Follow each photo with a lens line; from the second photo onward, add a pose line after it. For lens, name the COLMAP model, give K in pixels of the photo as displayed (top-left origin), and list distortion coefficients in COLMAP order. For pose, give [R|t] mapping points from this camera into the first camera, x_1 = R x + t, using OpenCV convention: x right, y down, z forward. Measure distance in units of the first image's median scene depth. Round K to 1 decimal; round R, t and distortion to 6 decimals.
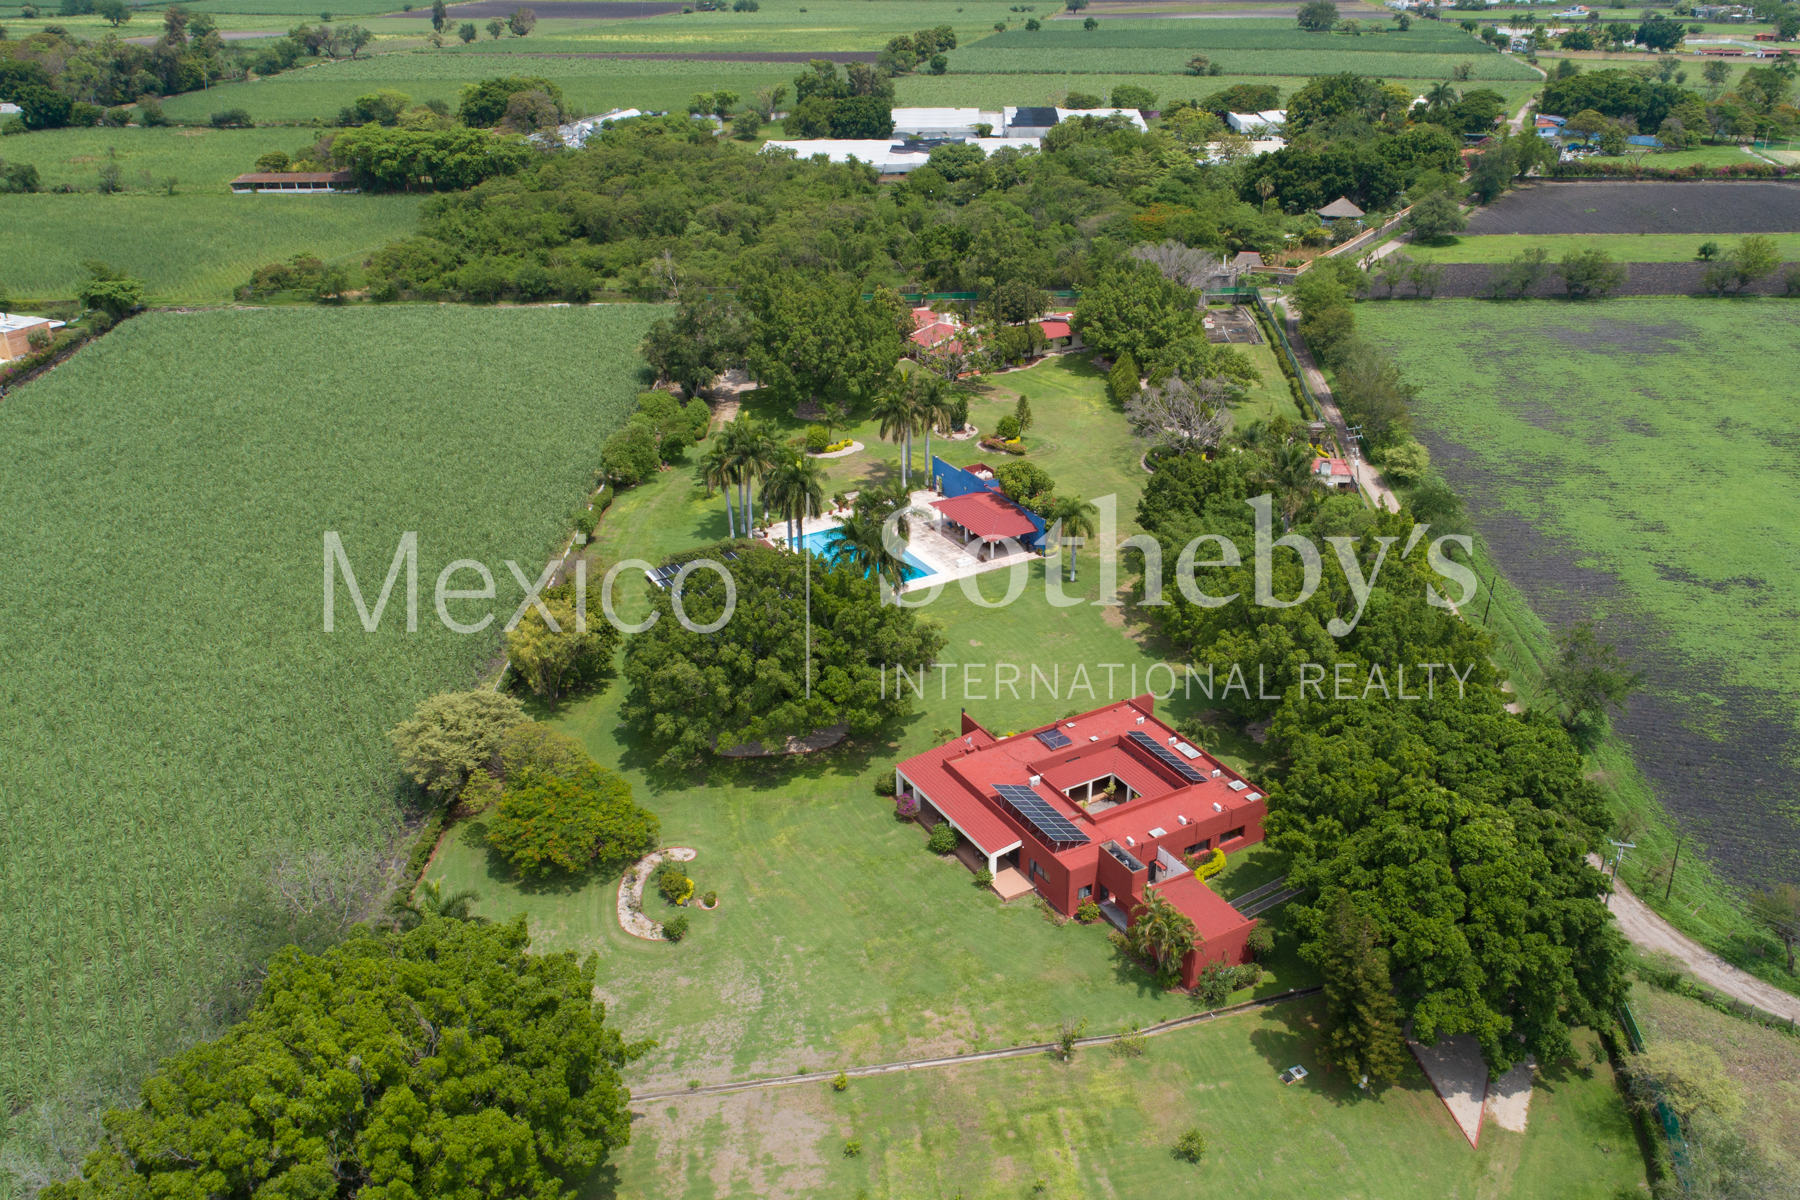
lens RADIAL K [[1497.1, 0, 893.0], [0, 1497.1, 579.1], [0, 0, 1]] dist [-0.010464, 0.014196]
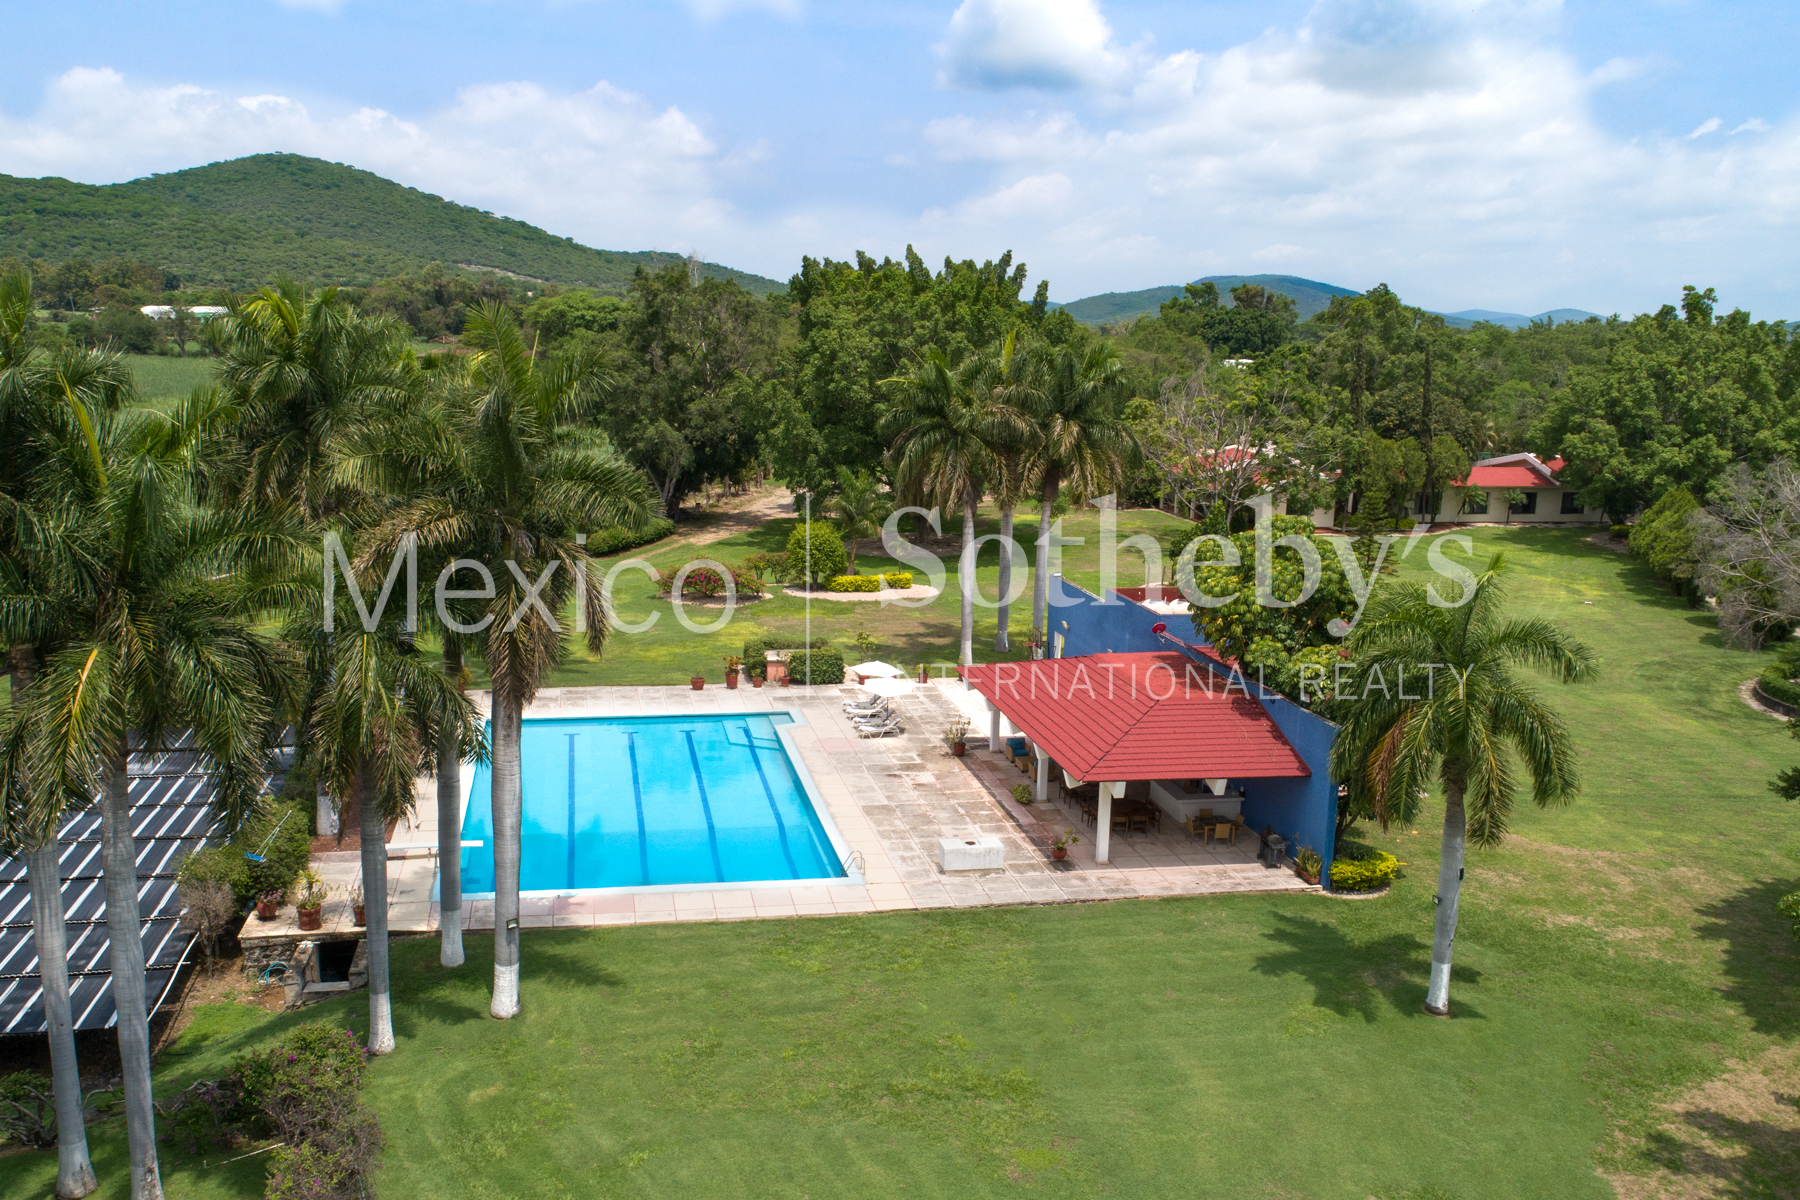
lens RADIAL K [[1497.1, 0, 893.0], [0, 1497.1, 579.1], [0, 0, 1]] dist [-0.010464, 0.014196]
pose [[0.949317, 0.086407, -0.302210, 0.058012], [-0.167538, 0.952608, -0.253909, 0.004704], [0.265948, 0.291672, 0.918803, 0.428894]]
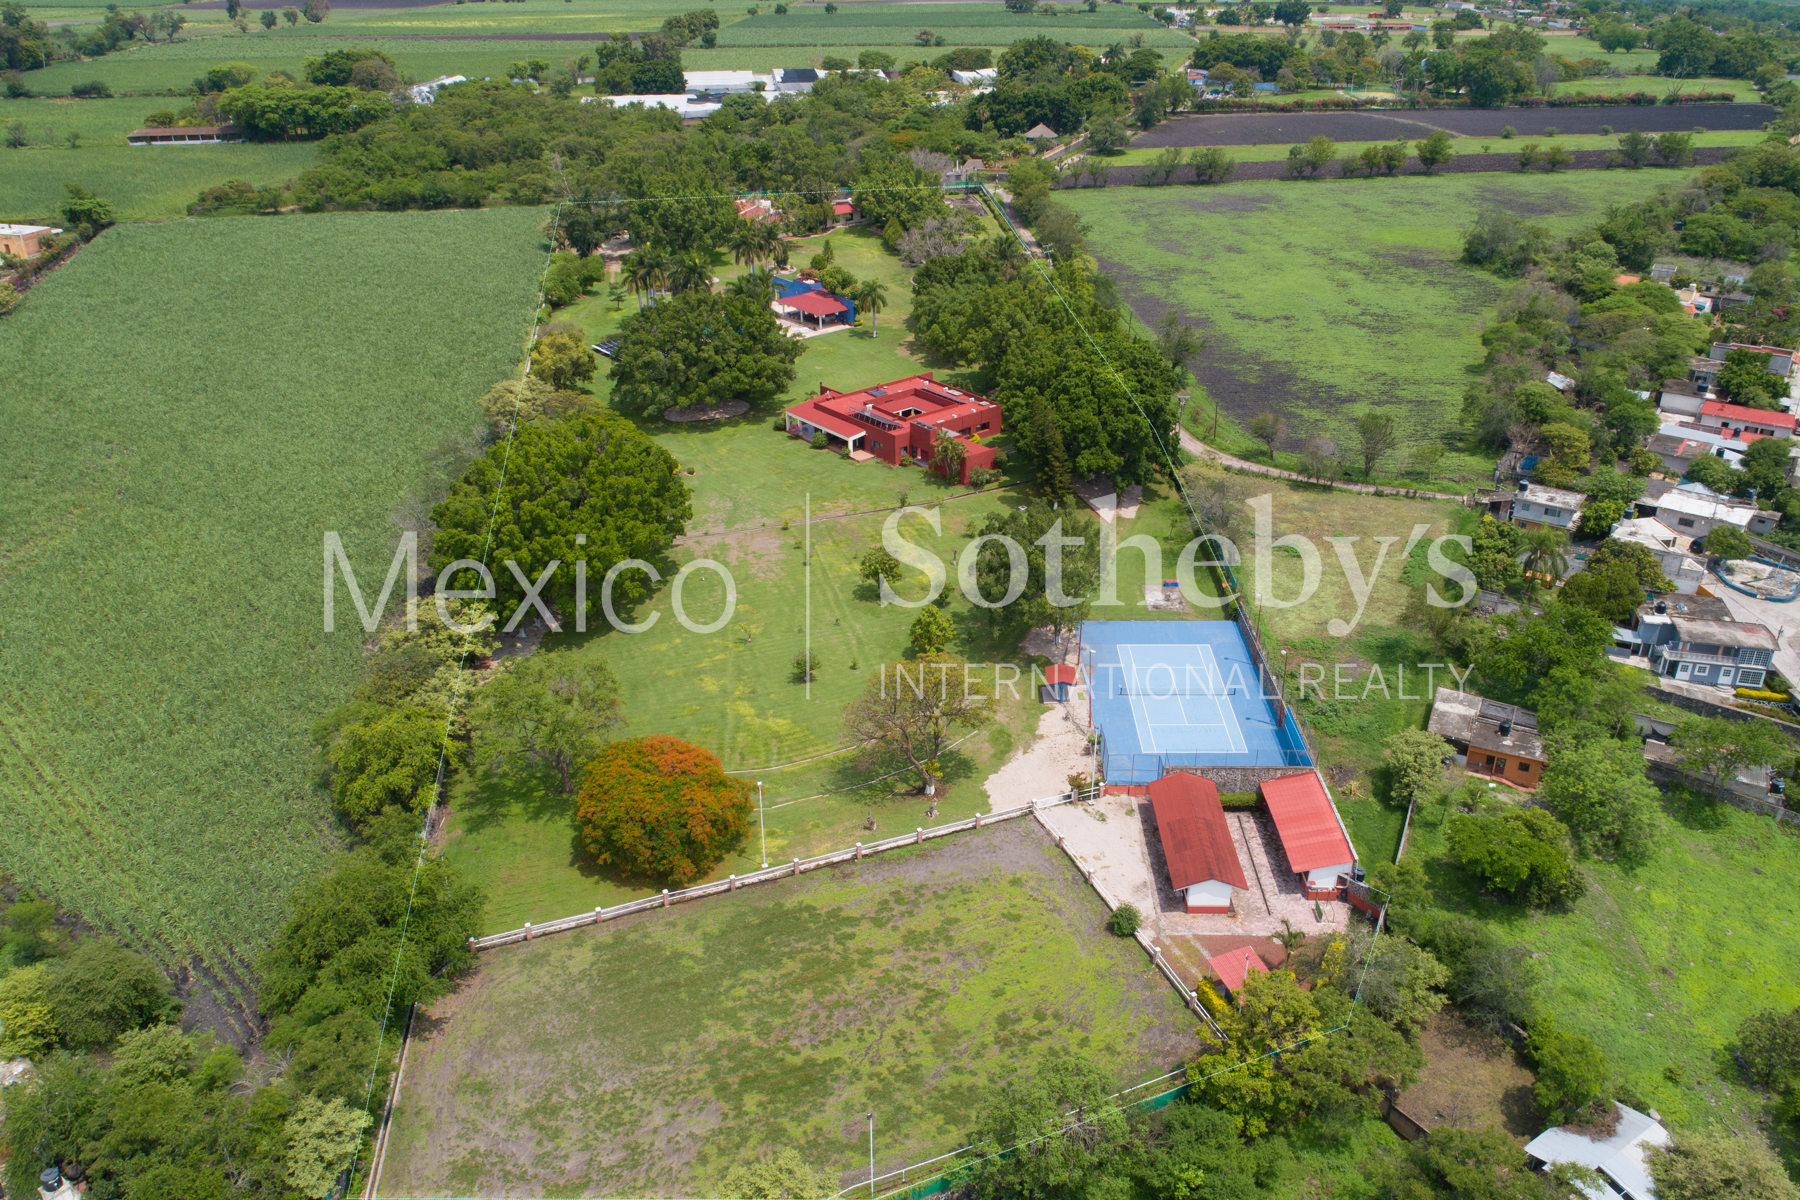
lens RADIAL K [[1497.1, 0, 893.0], [0, 1497.1, 579.1], [0, 0, 1]] dist [-0.010464, 0.014196]
pose [[0.984911, -0.067593, 0.159315, -0.068380], [0.067827, 0.997689, 0.003977, 0.134766], [-0.159216, 0.006889, 0.987220, -0.289957]]
